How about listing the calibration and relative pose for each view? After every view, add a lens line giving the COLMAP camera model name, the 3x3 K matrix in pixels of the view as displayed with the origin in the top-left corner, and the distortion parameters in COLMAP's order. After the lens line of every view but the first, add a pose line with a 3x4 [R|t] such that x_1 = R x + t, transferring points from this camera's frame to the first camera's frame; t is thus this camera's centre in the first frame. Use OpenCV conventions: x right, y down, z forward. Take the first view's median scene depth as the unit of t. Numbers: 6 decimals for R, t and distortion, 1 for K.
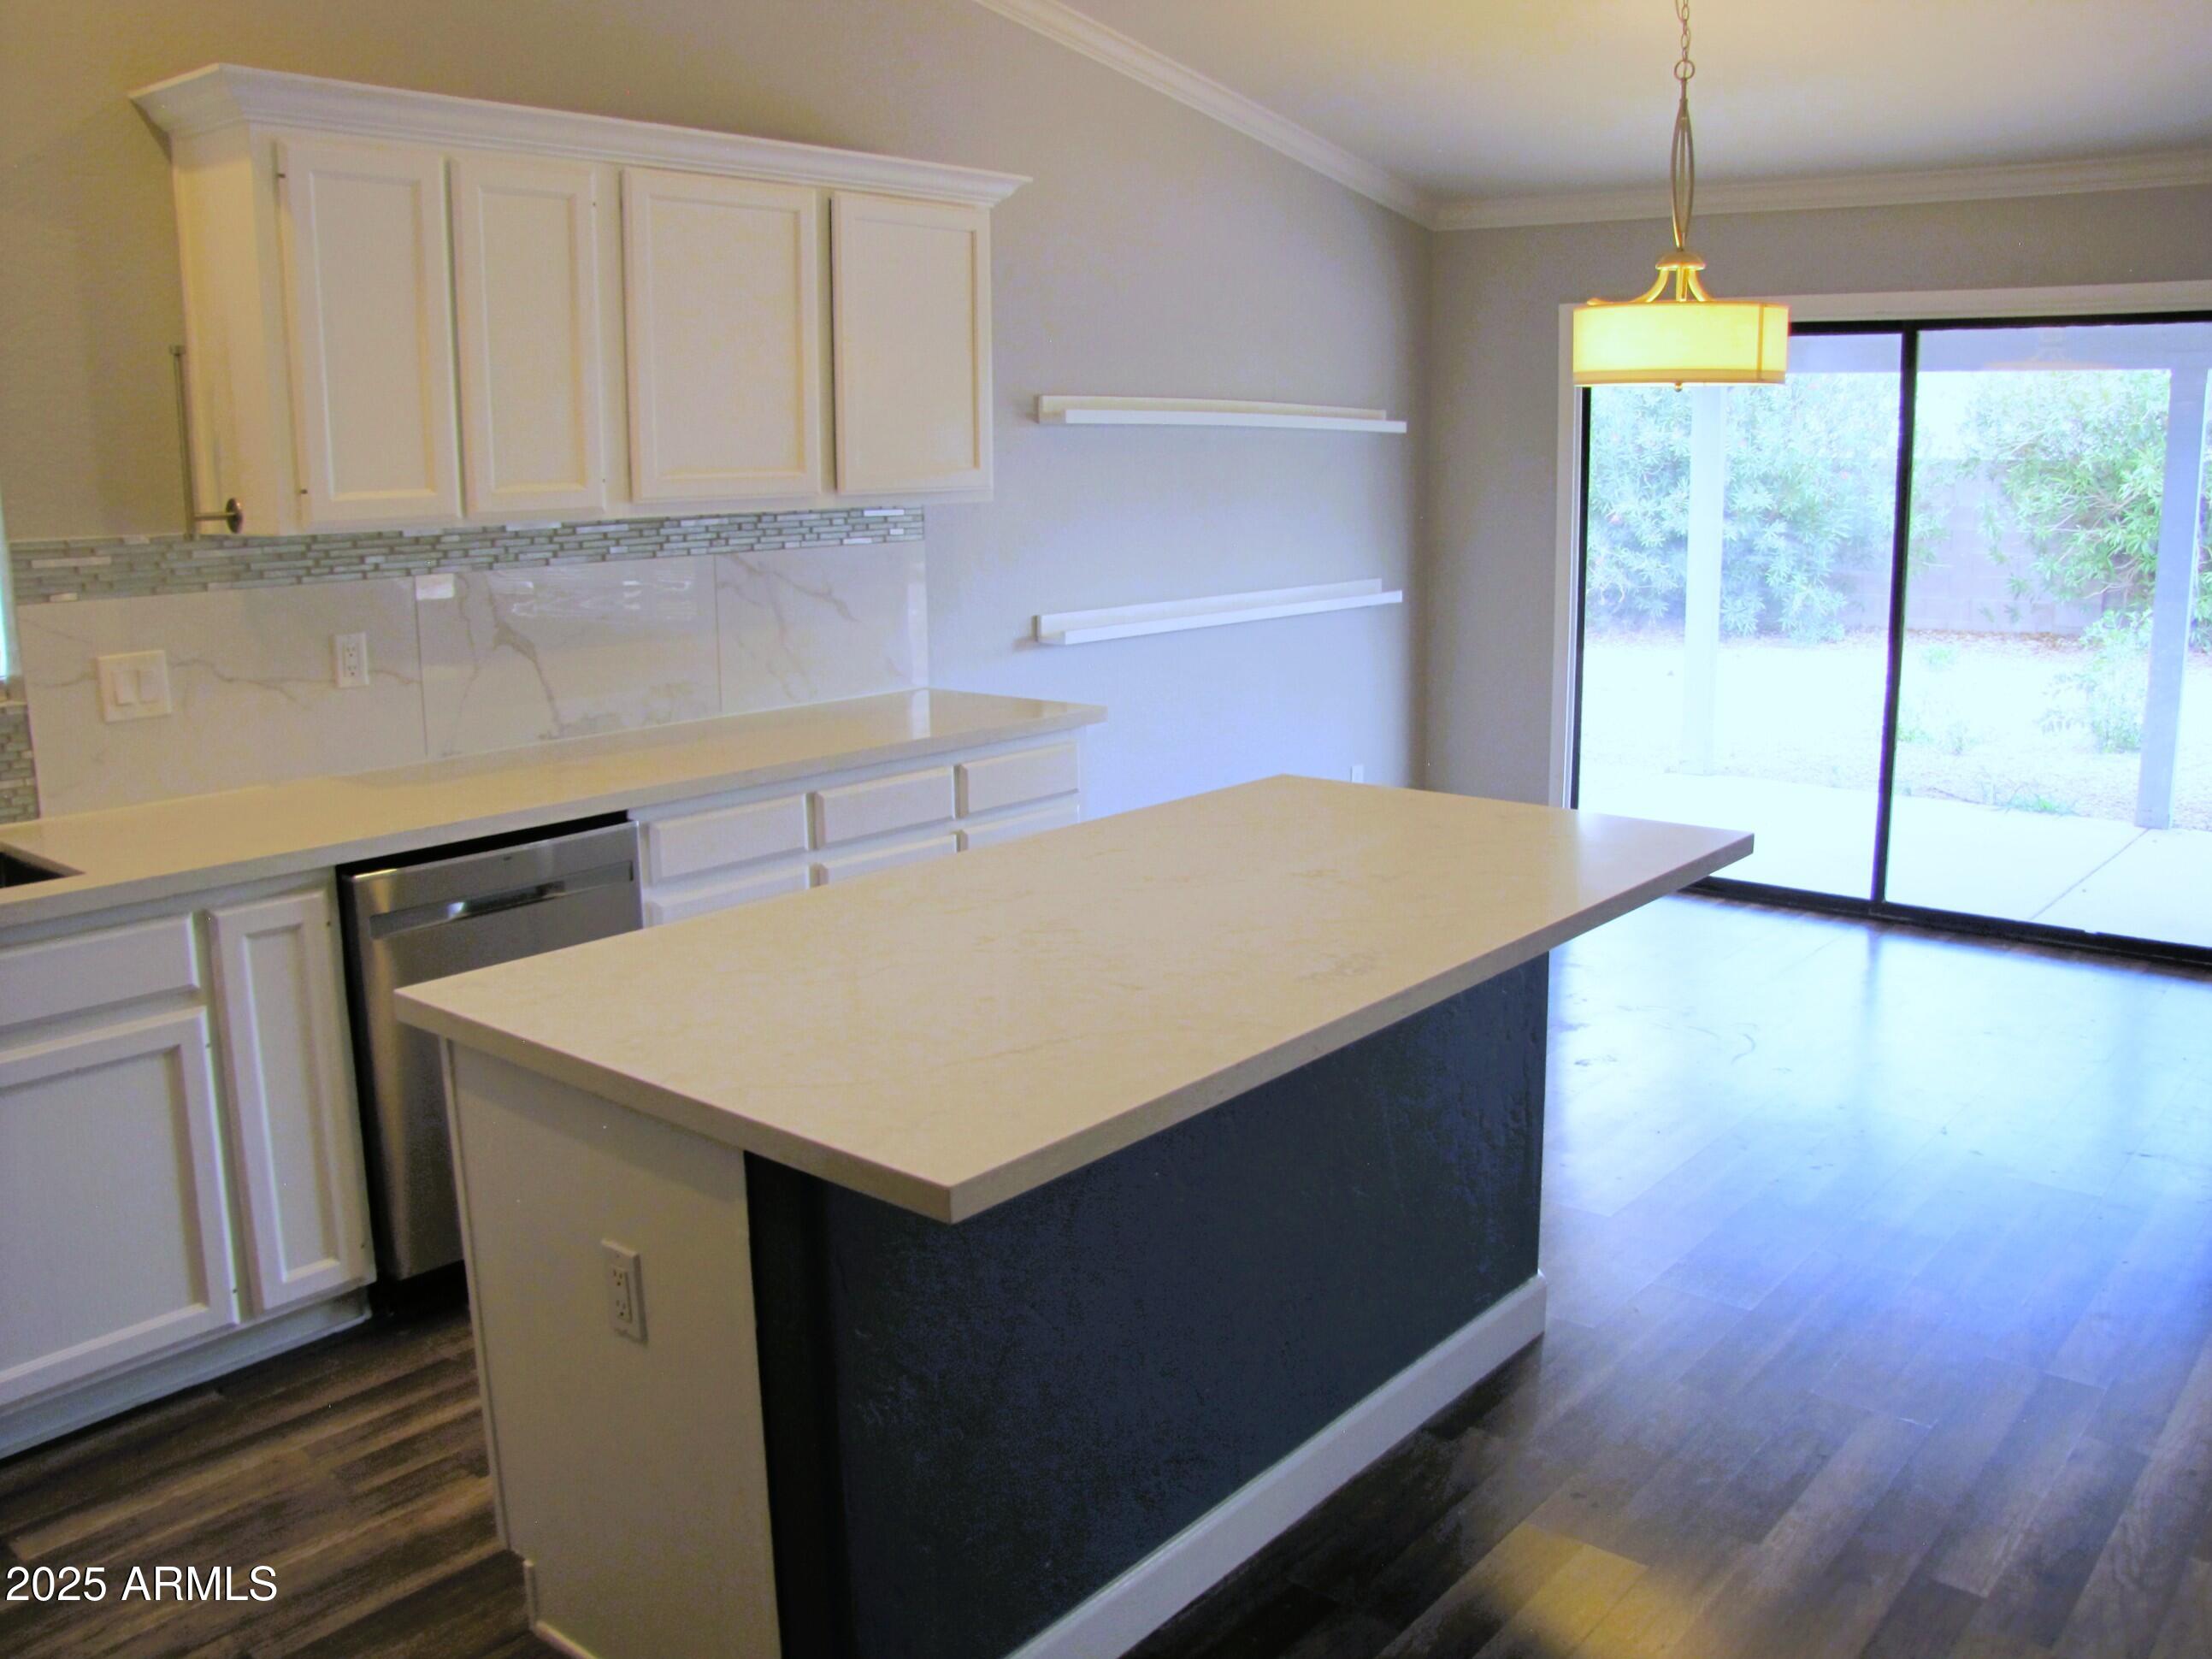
lens RADIAL K [[1863.5, 0, 1130.8], [0, 1863.5, 804.4], [0, 0, 1]] dist [-0.182420, 0.174216]
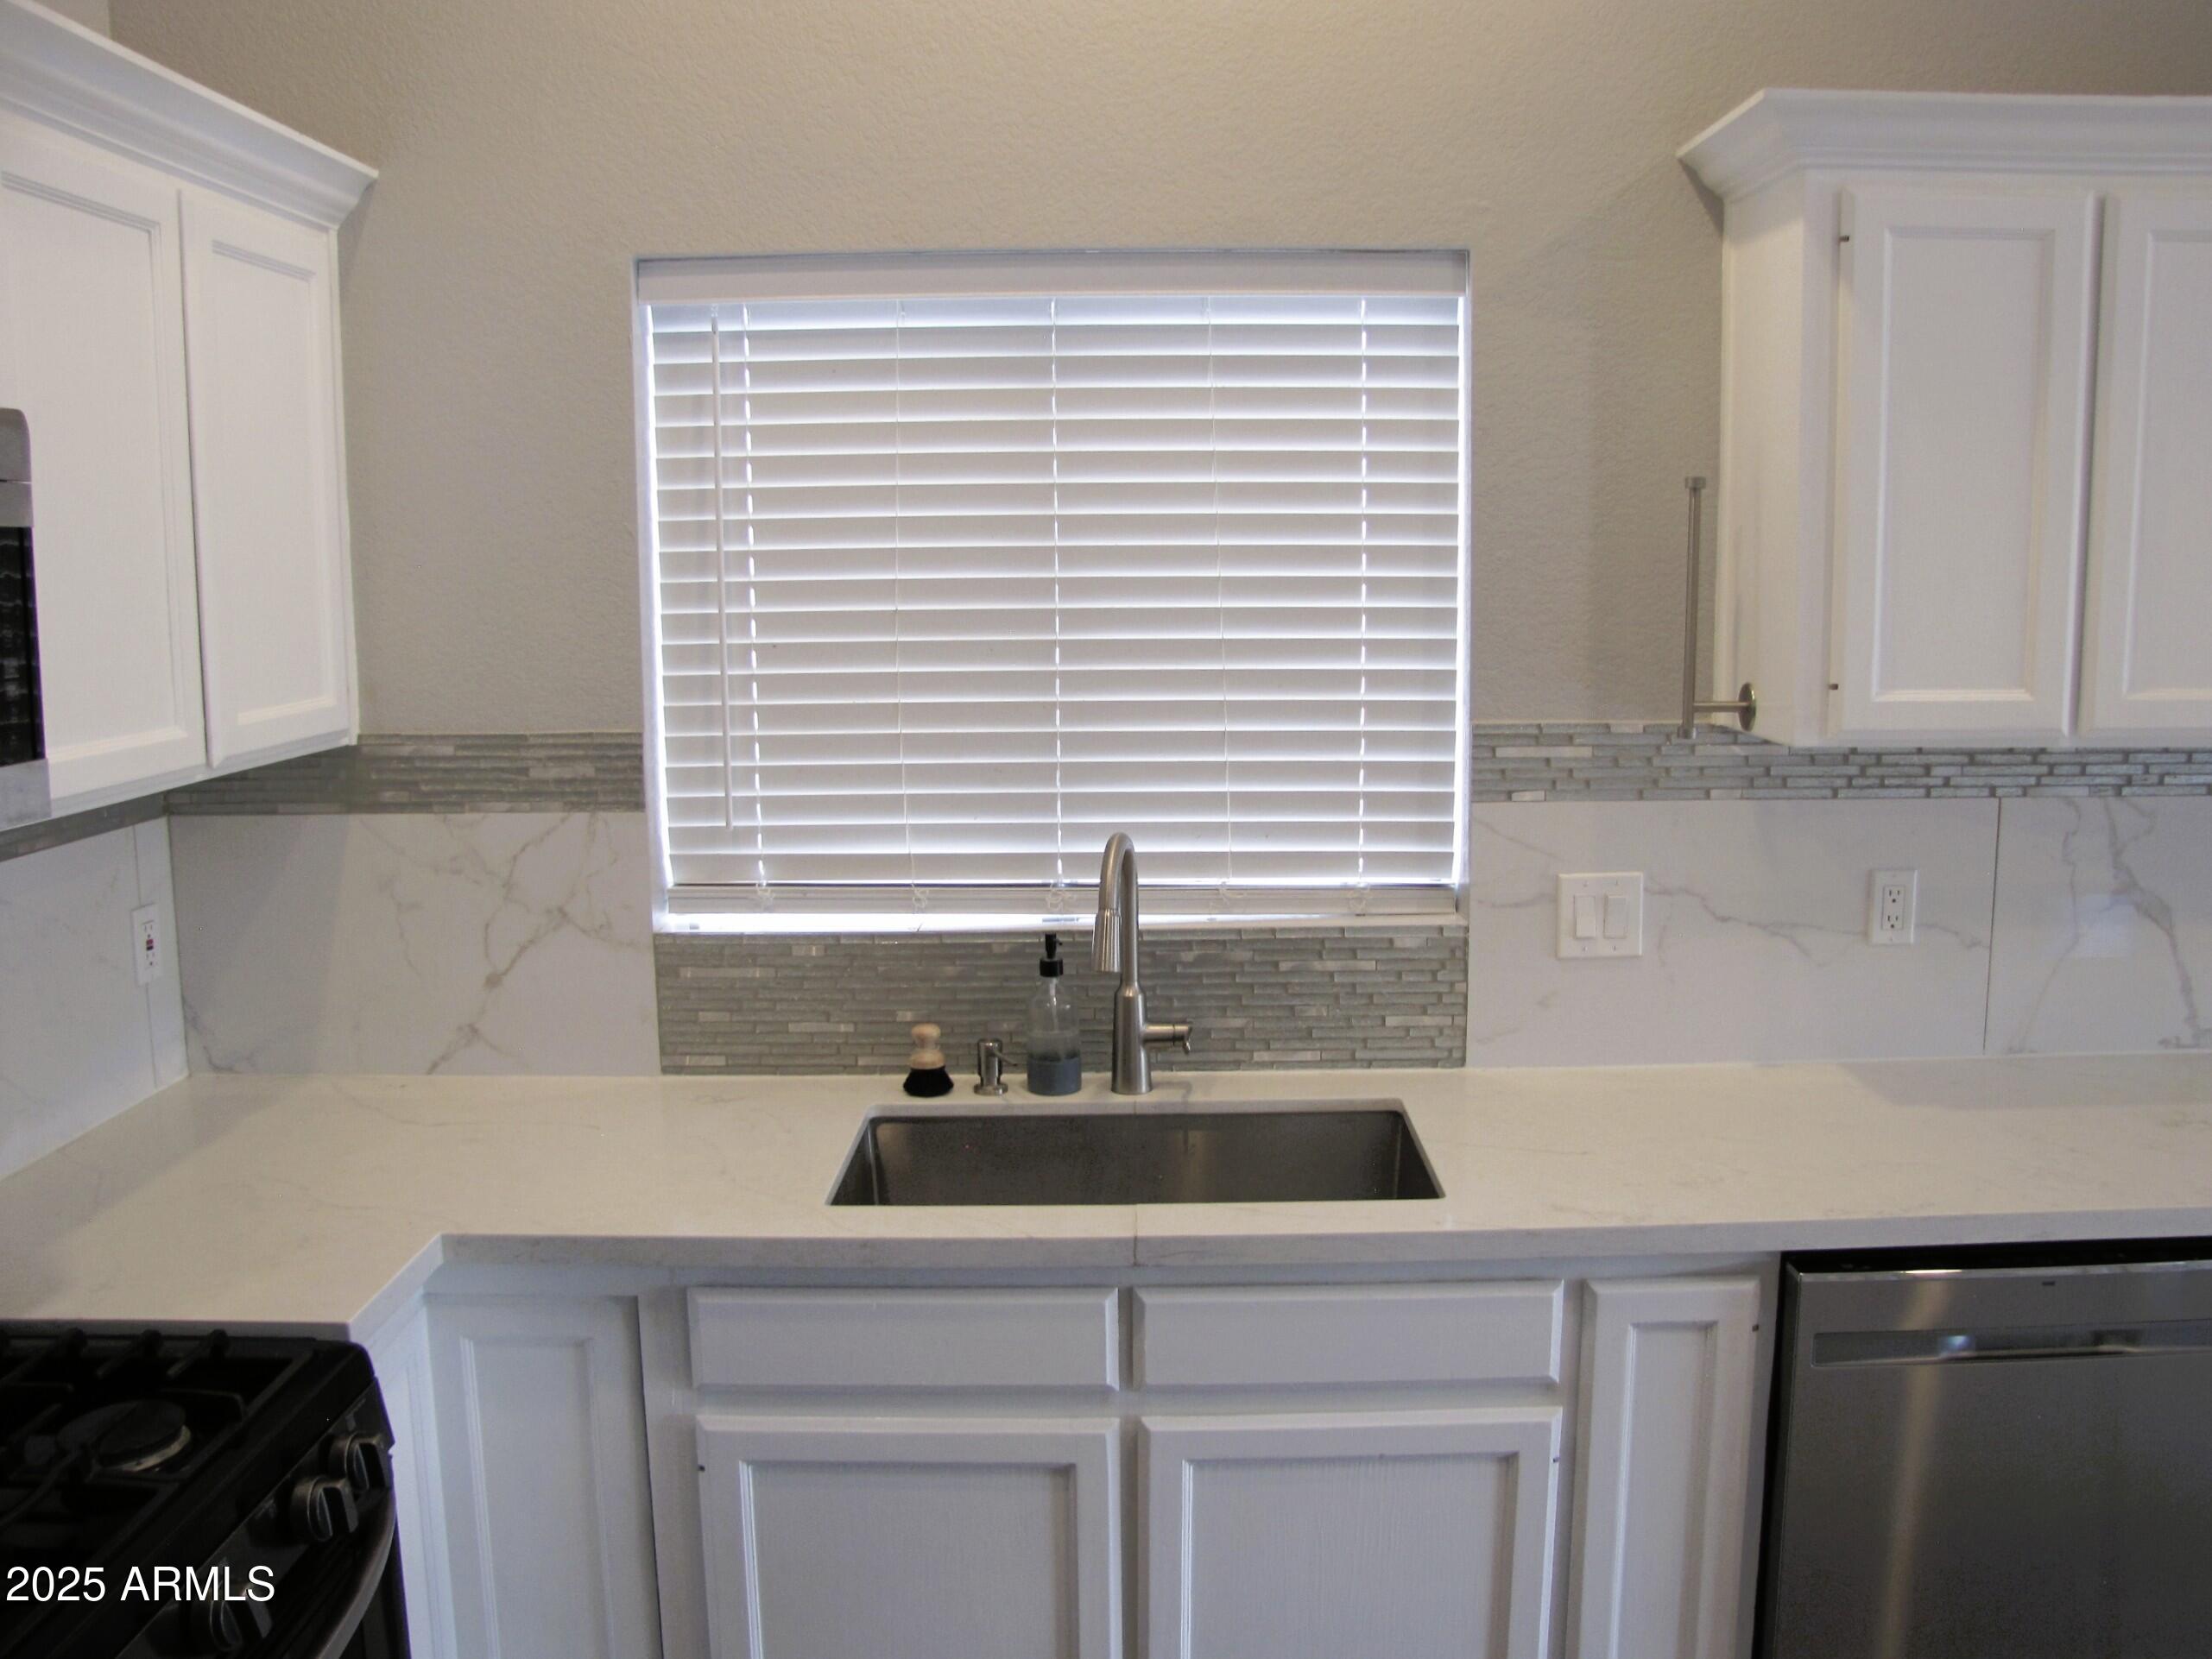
lens RADIAL K [[1919.5, 0, 1106.0], [0, 1919.5, 829.5], [0, 0, 1]] dist [-0.181741, 0.142802]
pose [[0.638749, 0.116097, -0.760605, -0.078068], [-0.140804, 0.989494, 0.032788, -0.098867], [0.756421, 0.086153, 0.648386, 0.307907]]
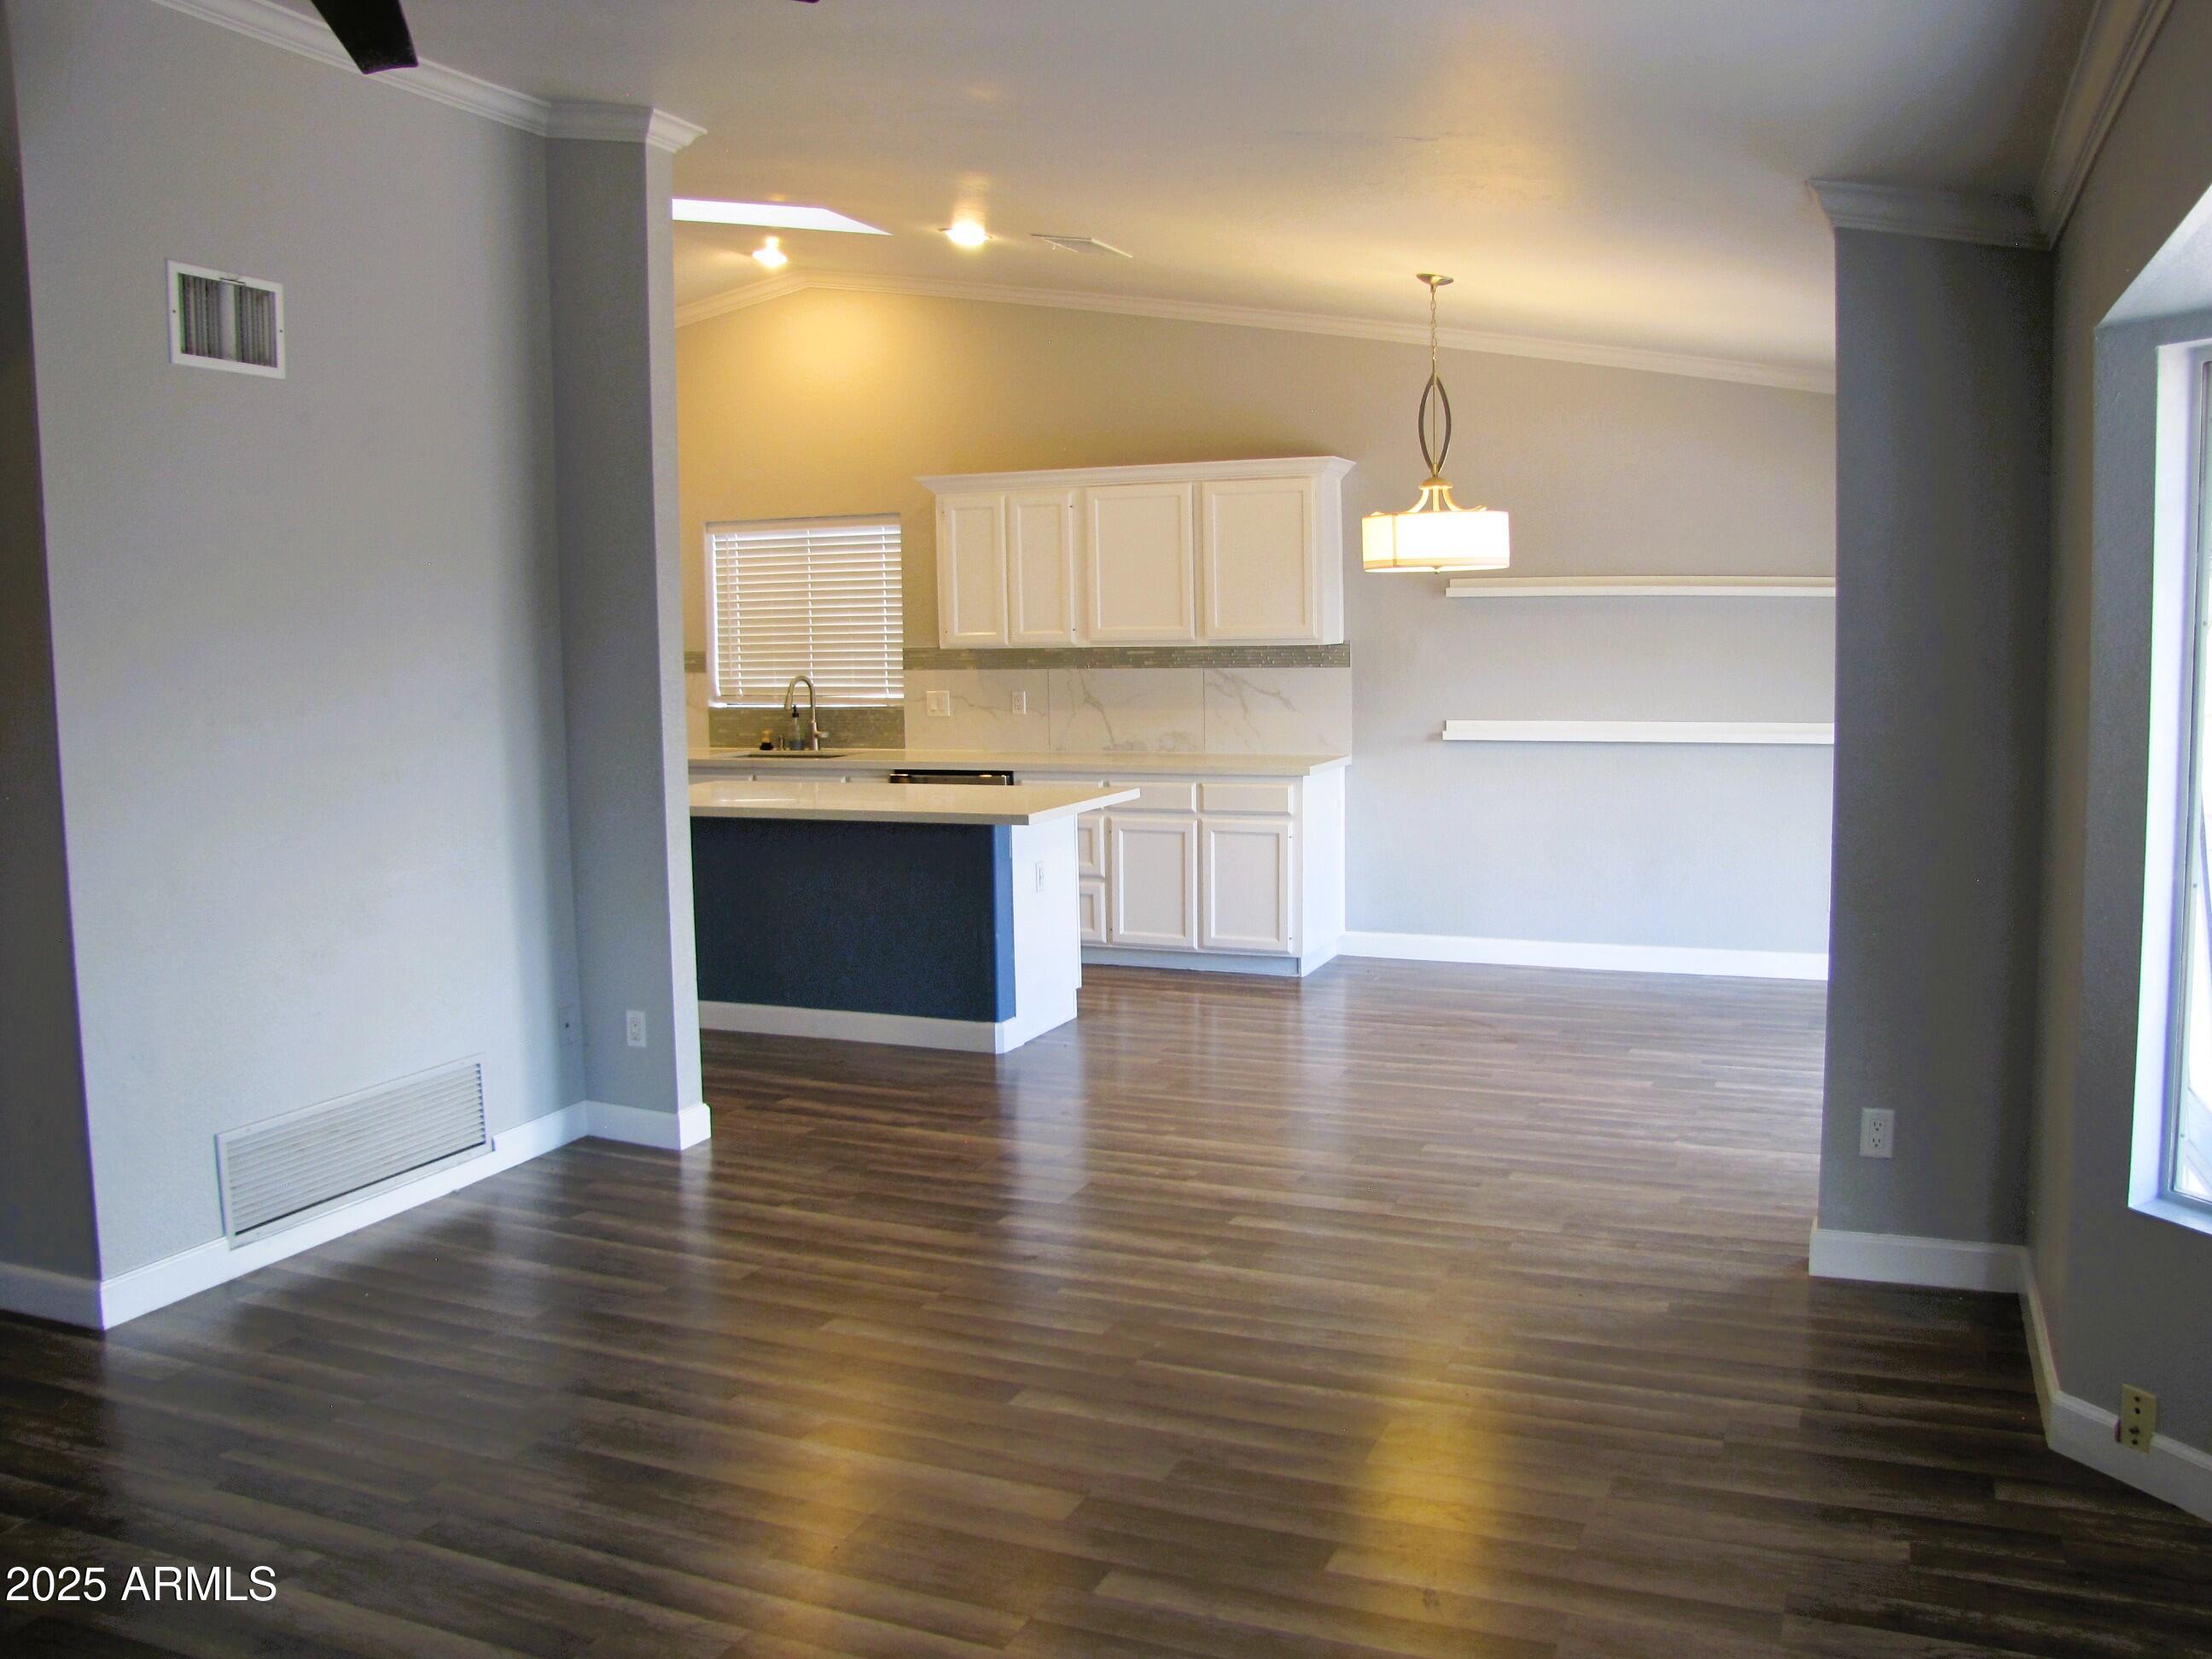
lens RADIAL K [[1850.7, 0, 1155.6], [0, 1850.7, 817.0], [0, 0, 1]] dist [-0.172337, 0.178474]
pose [[0.303564, 0.105143, -0.946992, 2.089083], [-0.165443, 0.984612, 0.056286, -0.107332], [0.938337, 0.139587, 0.316288, 0.468187]]
